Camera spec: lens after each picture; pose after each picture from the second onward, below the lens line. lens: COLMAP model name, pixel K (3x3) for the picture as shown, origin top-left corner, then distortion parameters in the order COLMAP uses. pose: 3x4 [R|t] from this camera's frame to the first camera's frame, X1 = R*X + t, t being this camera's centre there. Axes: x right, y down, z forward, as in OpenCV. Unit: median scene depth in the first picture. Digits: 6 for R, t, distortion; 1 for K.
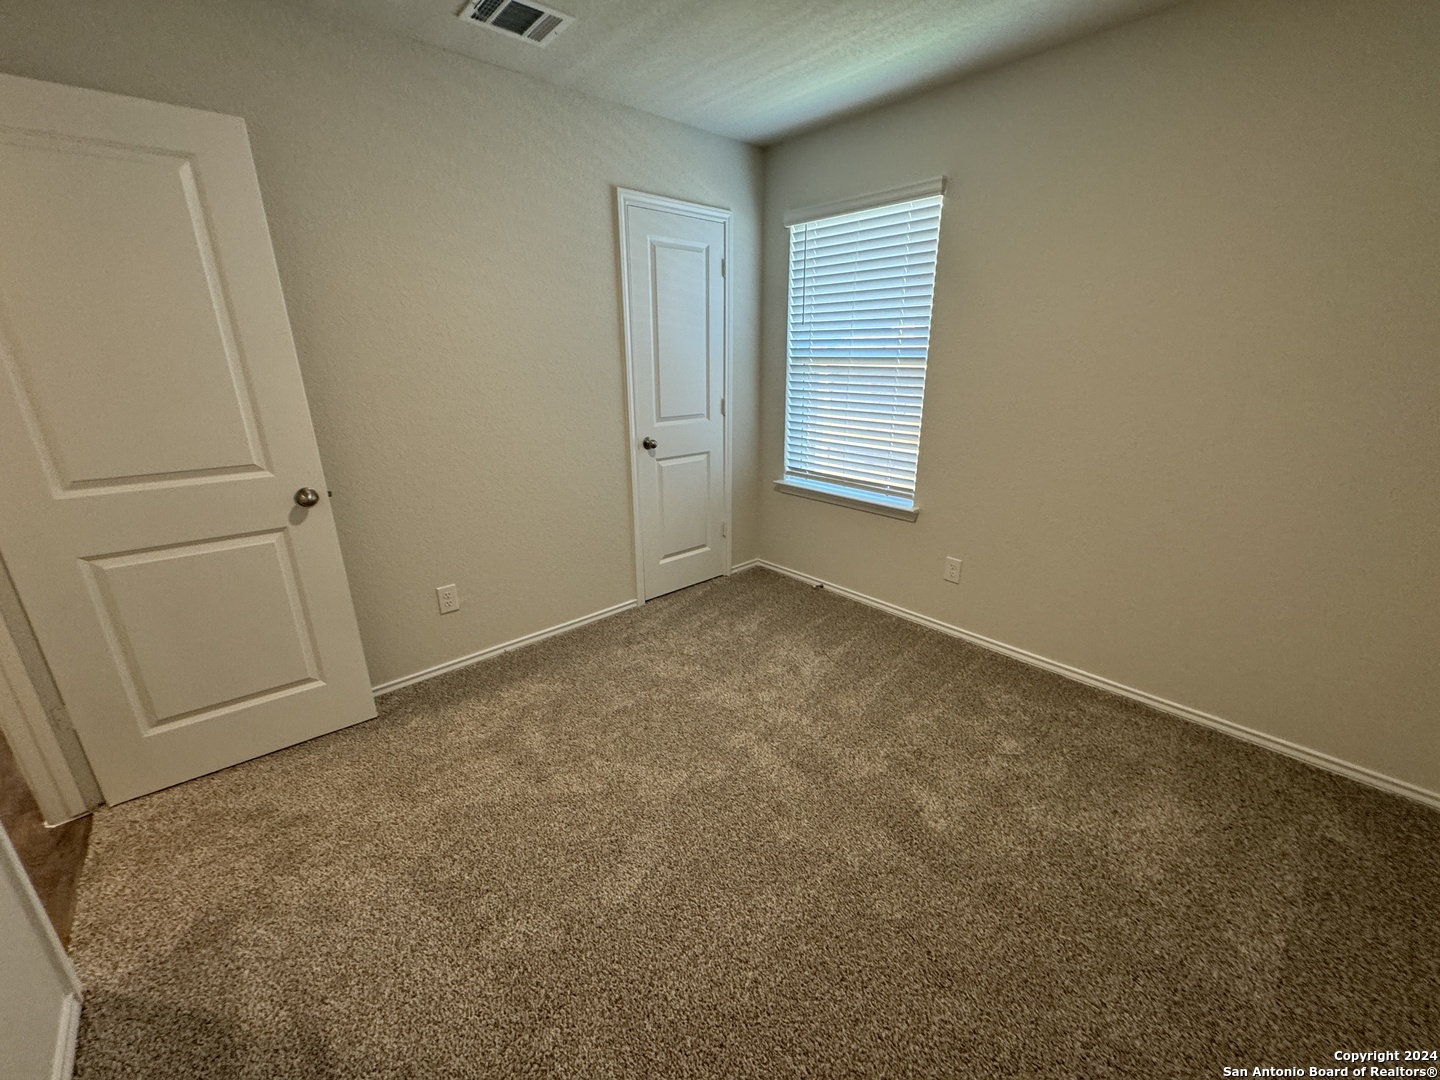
lens RADIAL K [[576.5, 0, 719.3], [0, 576.5, 540.4], [0, 0, 1]] dist [-0.001061, 0.001574]
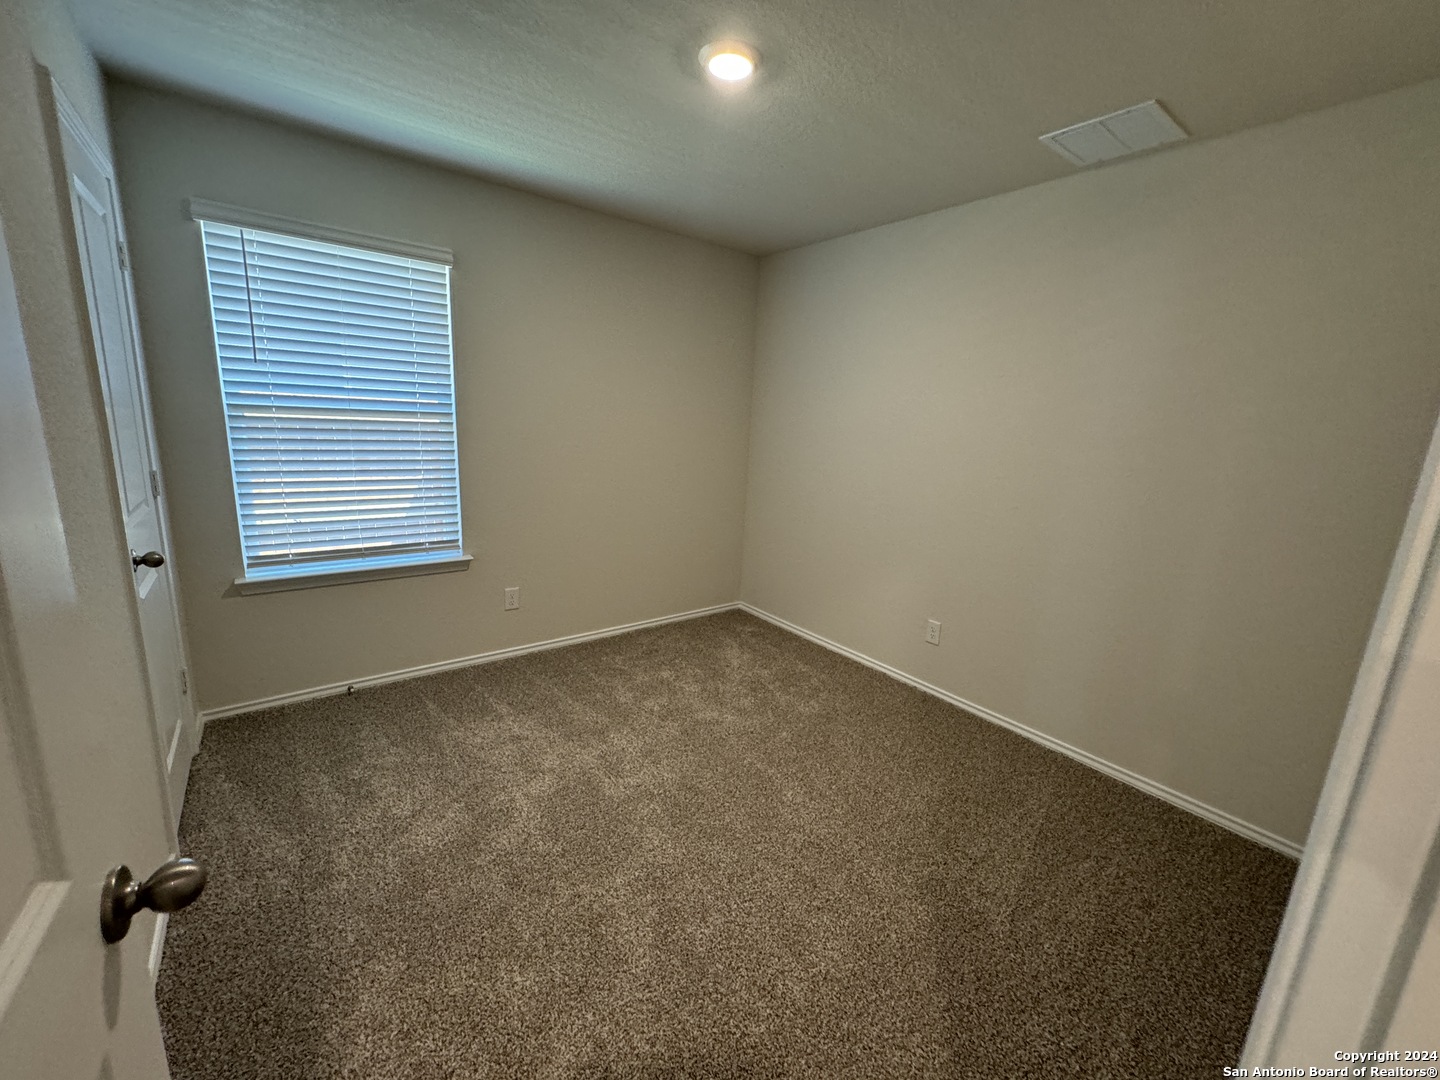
lens RADIAL K [[576.5, 0, 726.5], [0, 576.5, 538.8], [0, 0, 1]] dist [-0.001061, 0.001574]
pose [[0.065819, -0.199986, 0.977586, -0.664579], [0.261612, 0.948897, 0.176503, -0.153442], [-0.962926, 0.244130, 0.114774, 0.450453]]
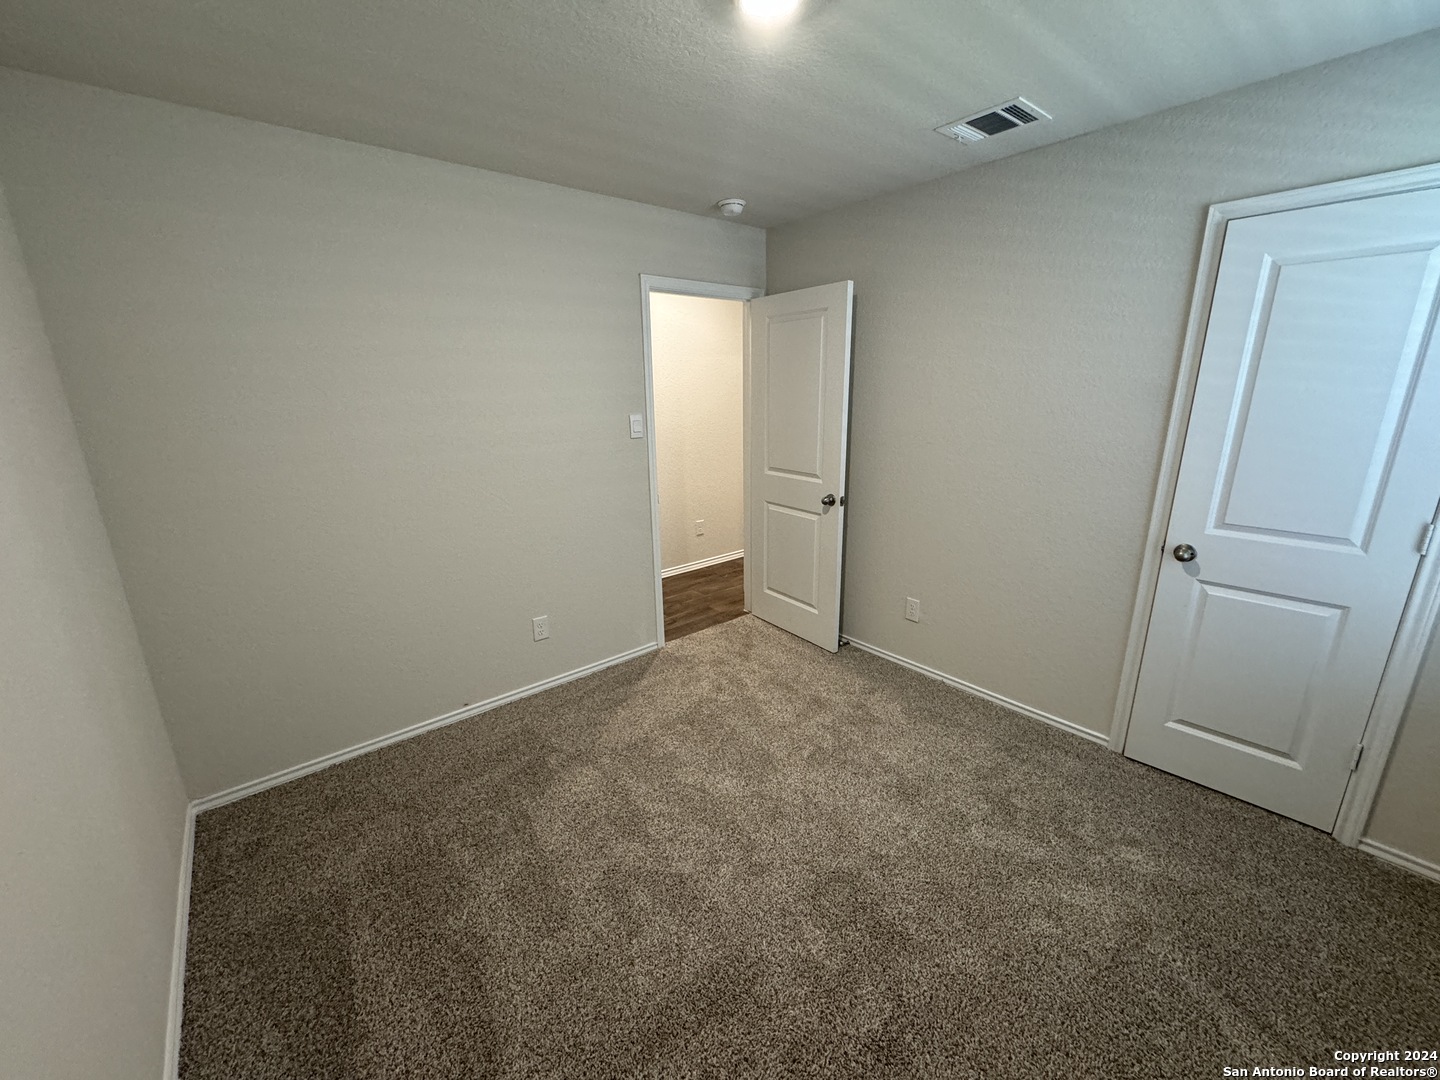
lens RADIAL K [[576.5, 0, 724.7], [0, 576.5, 545.9], [0, 0, 1]] dist [-0.001061, 0.001574]
pose [[-0.030921, 0.277877, -0.960119, 0.614256], [-0.302775, 0.912843, 0.273945, -0.214790], [0.952560, 0.299171, 0.055908, 0.459994]]
